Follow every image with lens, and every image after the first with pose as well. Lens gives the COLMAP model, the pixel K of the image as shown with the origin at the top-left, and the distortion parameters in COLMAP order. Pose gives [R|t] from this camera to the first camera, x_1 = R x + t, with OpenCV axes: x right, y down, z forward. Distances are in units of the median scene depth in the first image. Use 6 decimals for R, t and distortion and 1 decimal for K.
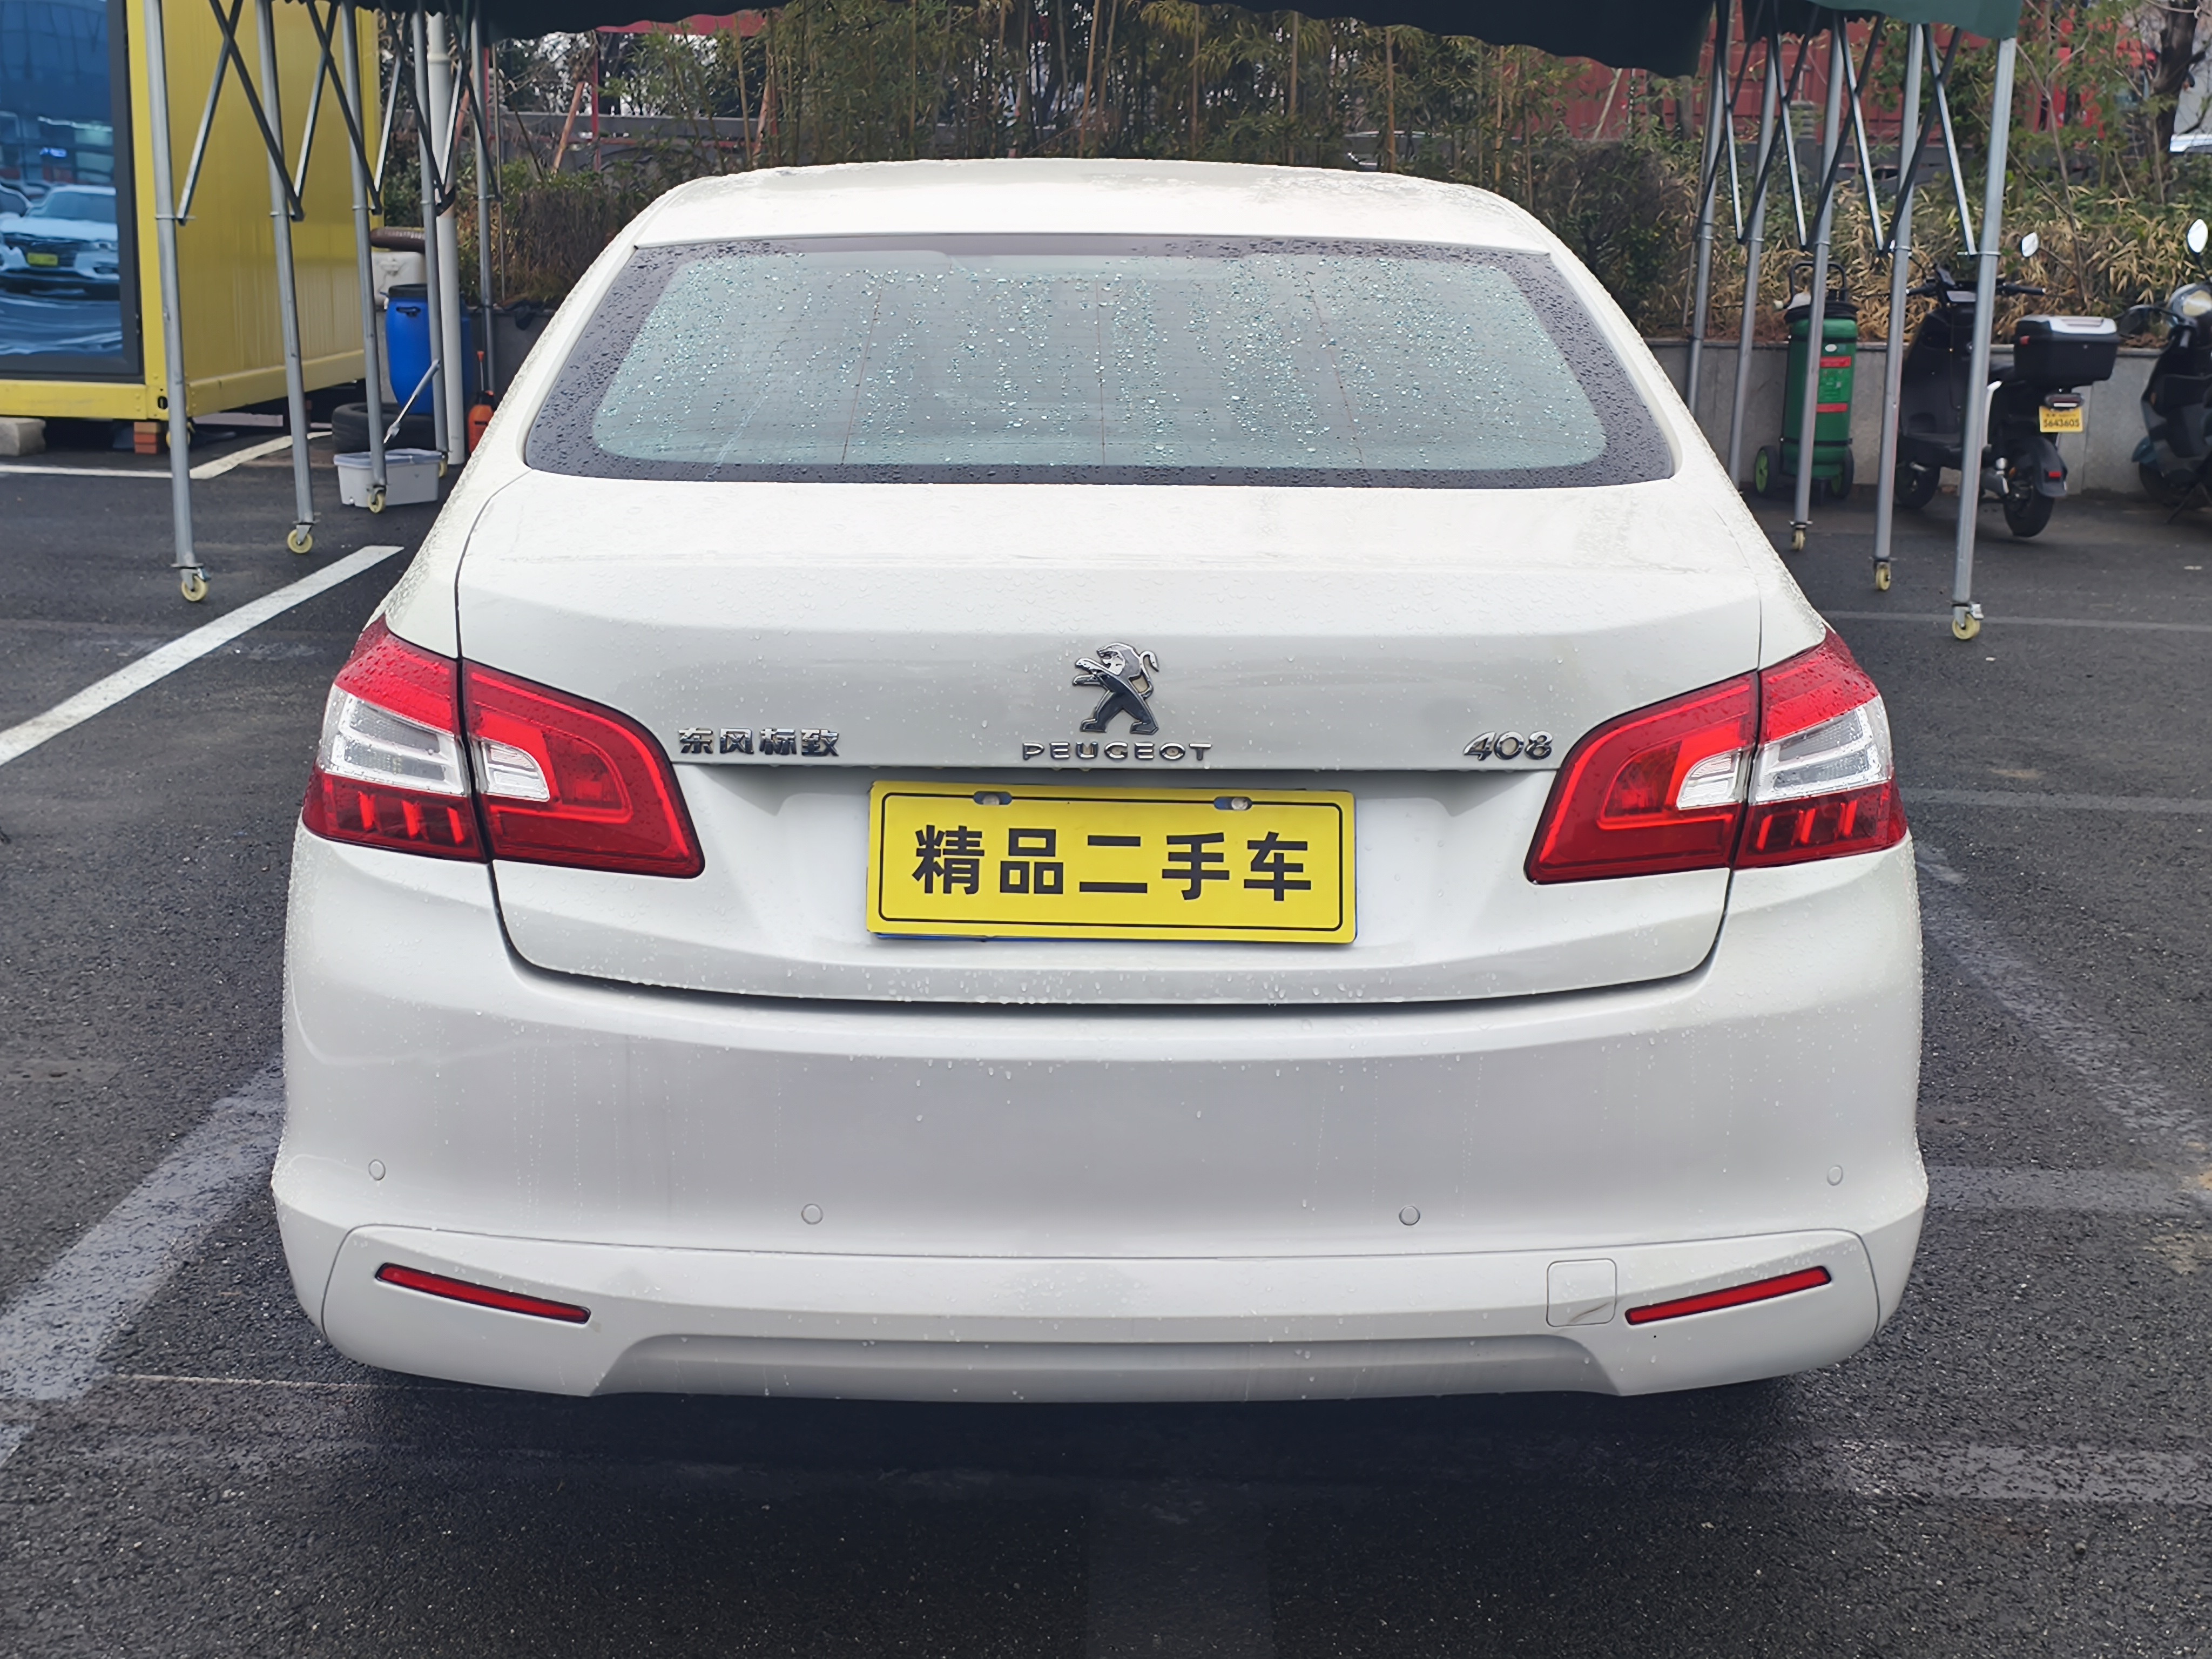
lens RADIAL K [[2905.9, 0, 1120.9], [0, 2905.9, 823.5], [0, 0, 1]] dist [0.158256, -0.567333]
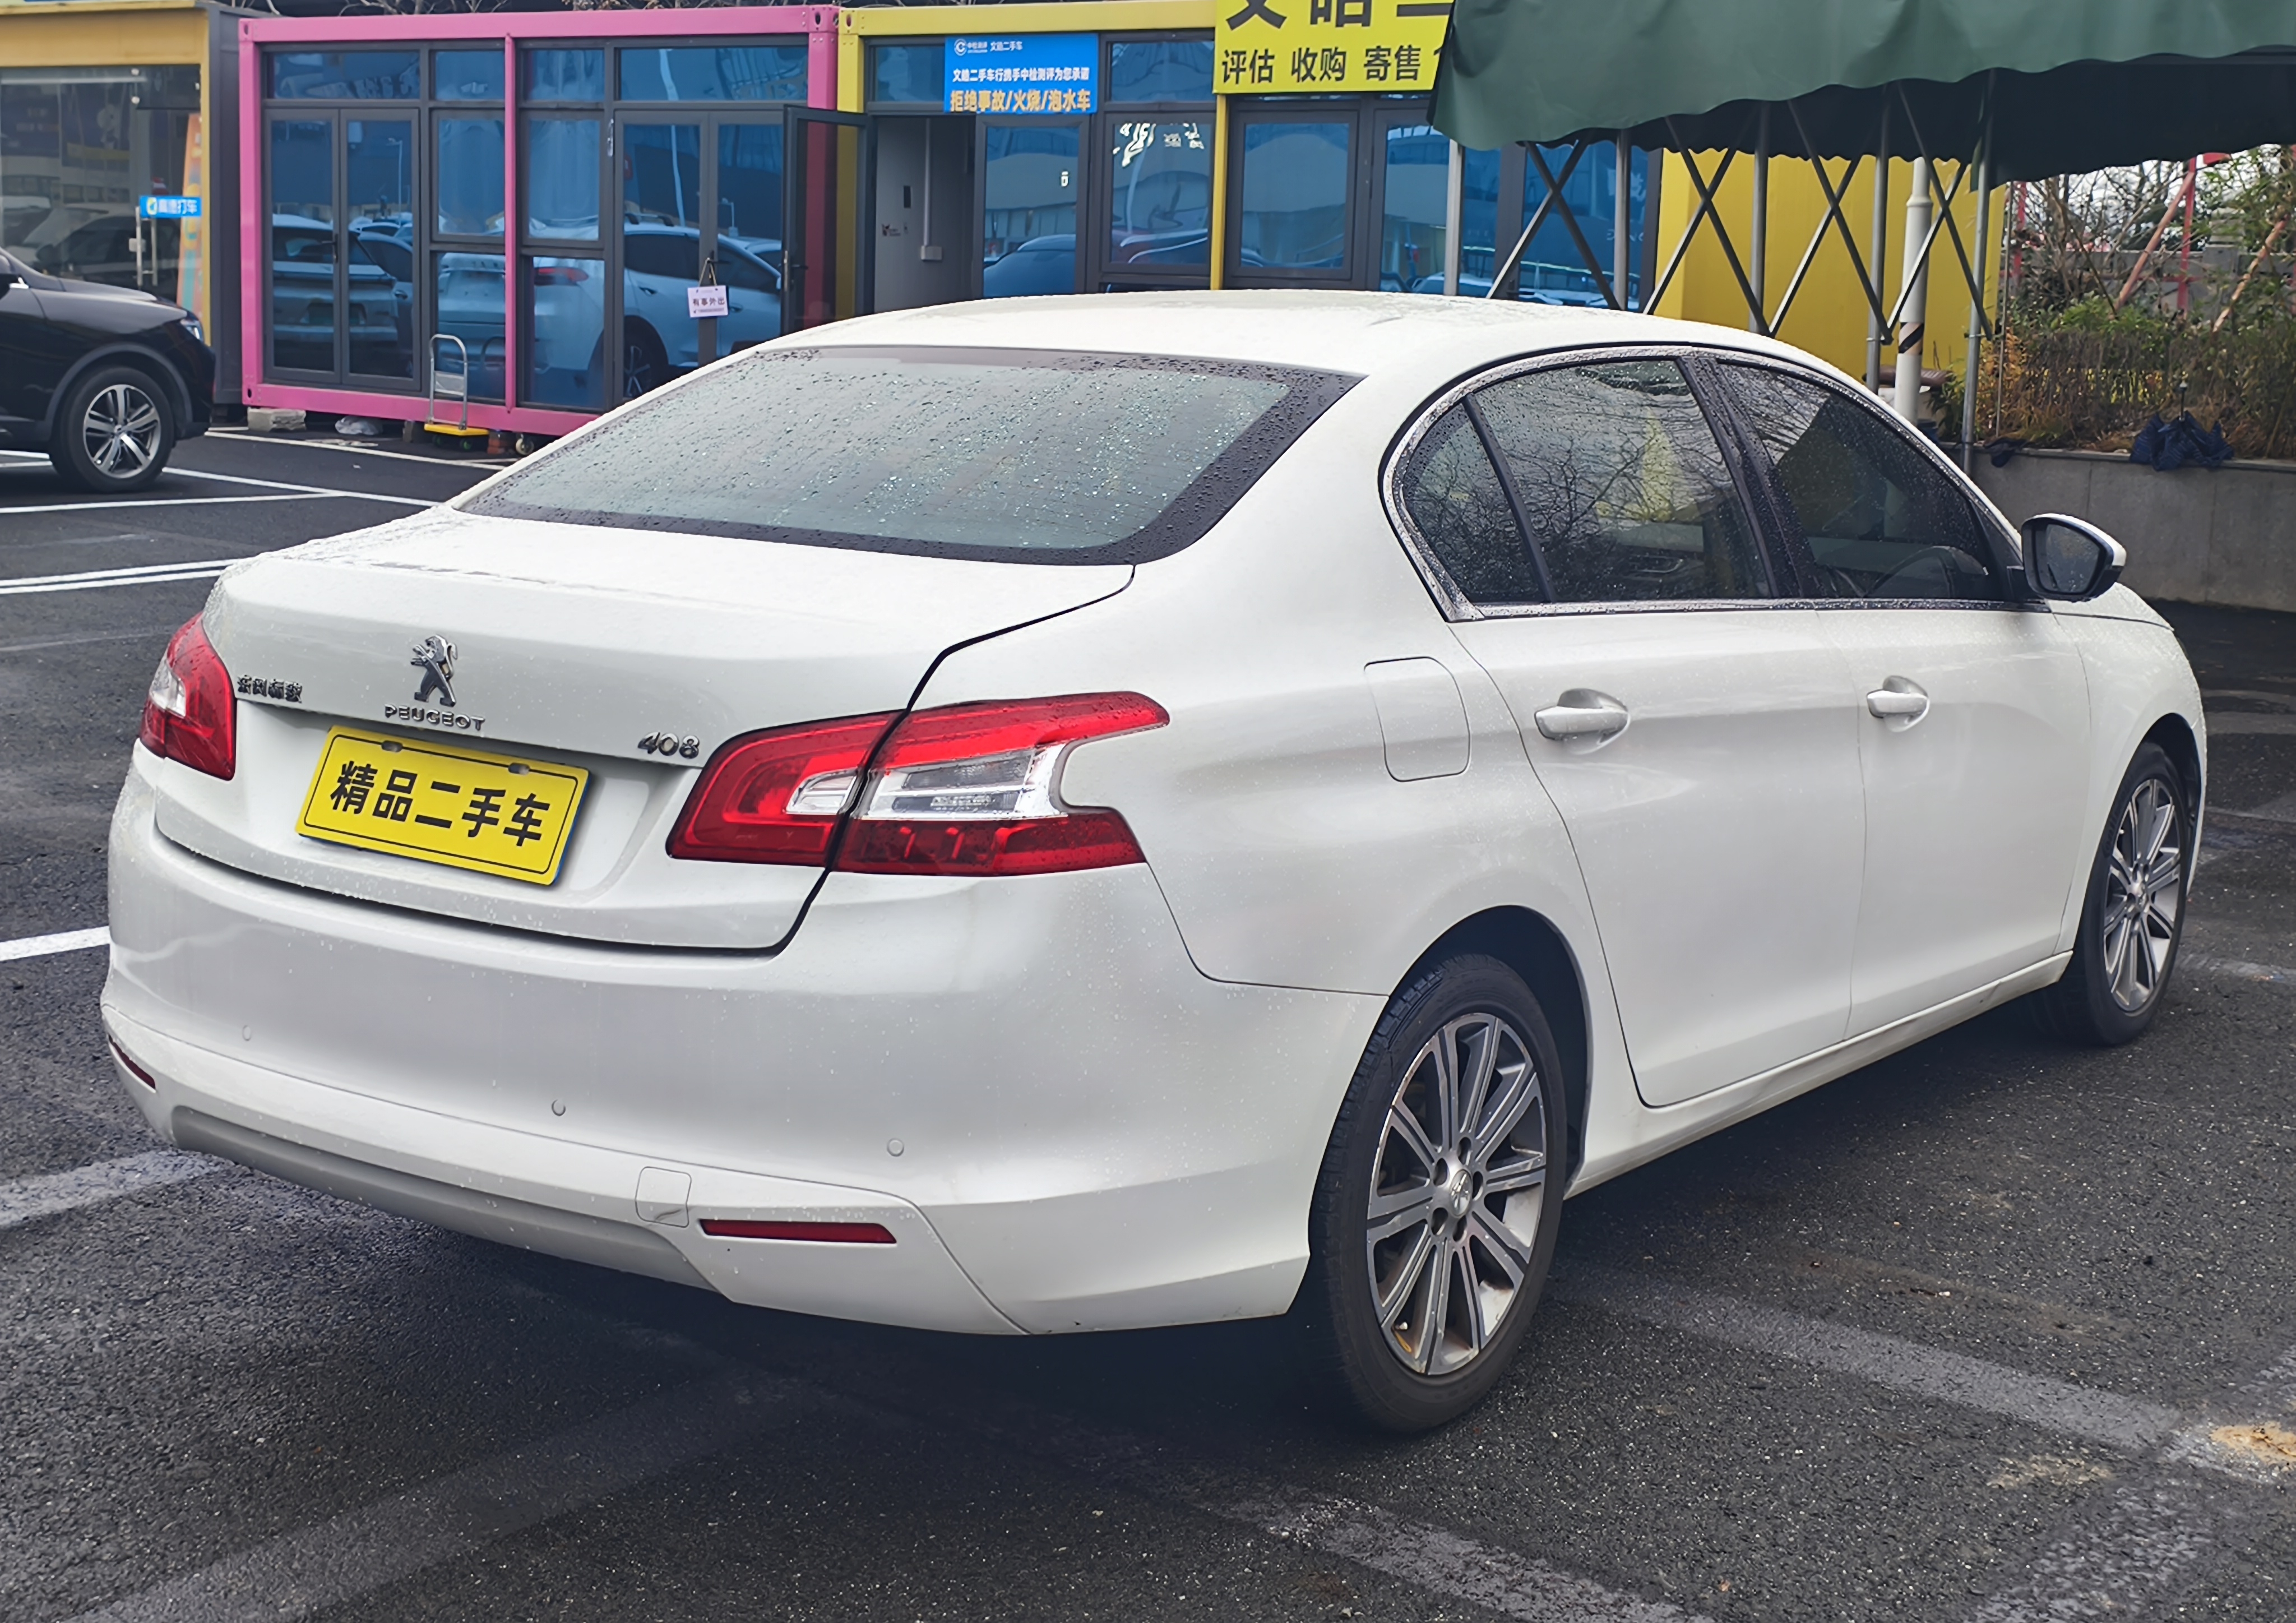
lens RADIAL K [[3124.0, 0, 1153.8], [0, 3124.0, 697.3], [0, 0, 1]] dist [0.063701, 0.008257]
pose [[0.799636, 0.087506, -0.594075, 1.089473], [-0.139282, 0.989373, -0.041744, -0.019637], [0.584109, 0.116124, 0.803326, 0.046627]]
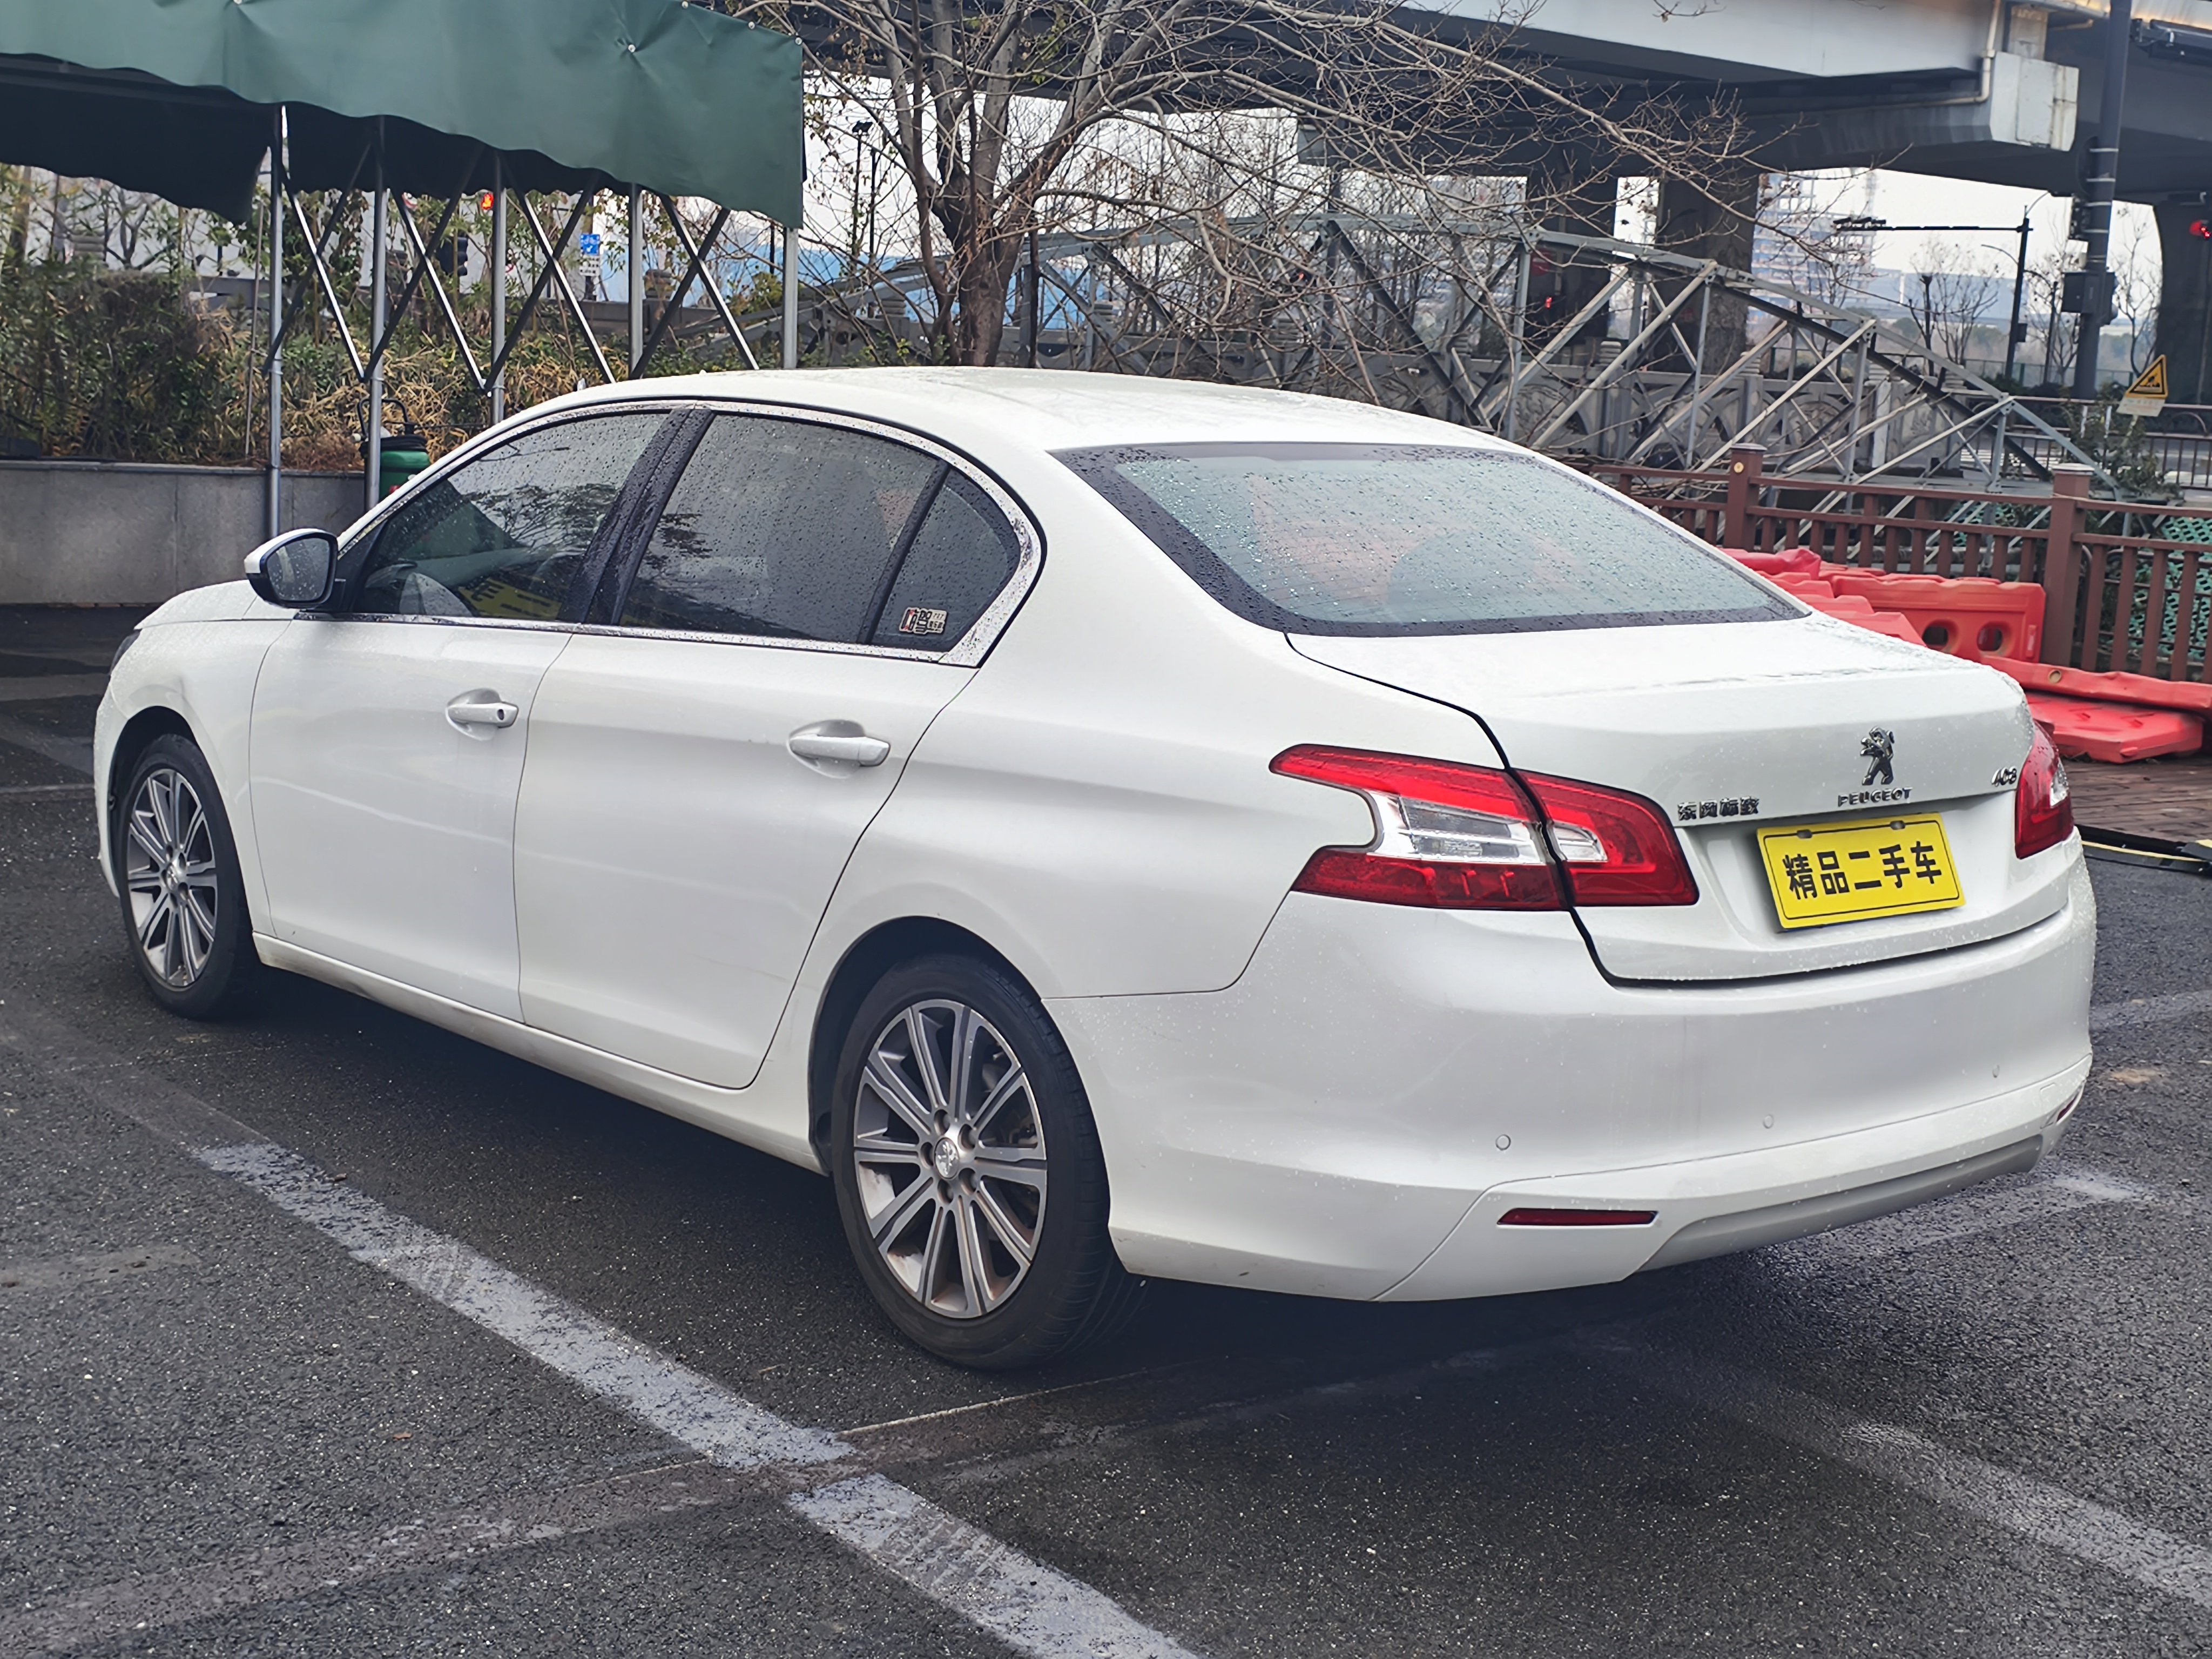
lens RADIAL K [[2905.9, 0, 1120.9], [0, 2905.9, 823.5], [0, 0, 1]] dist [0.158256, -0.567333]
pose [[0.771053, -0.078820, 0.631874, -1.284732], [0.101173, 0.994869, 0.000643, -0.051375], [-0.628683, 0.063433, 0.775070, 0.041490]]
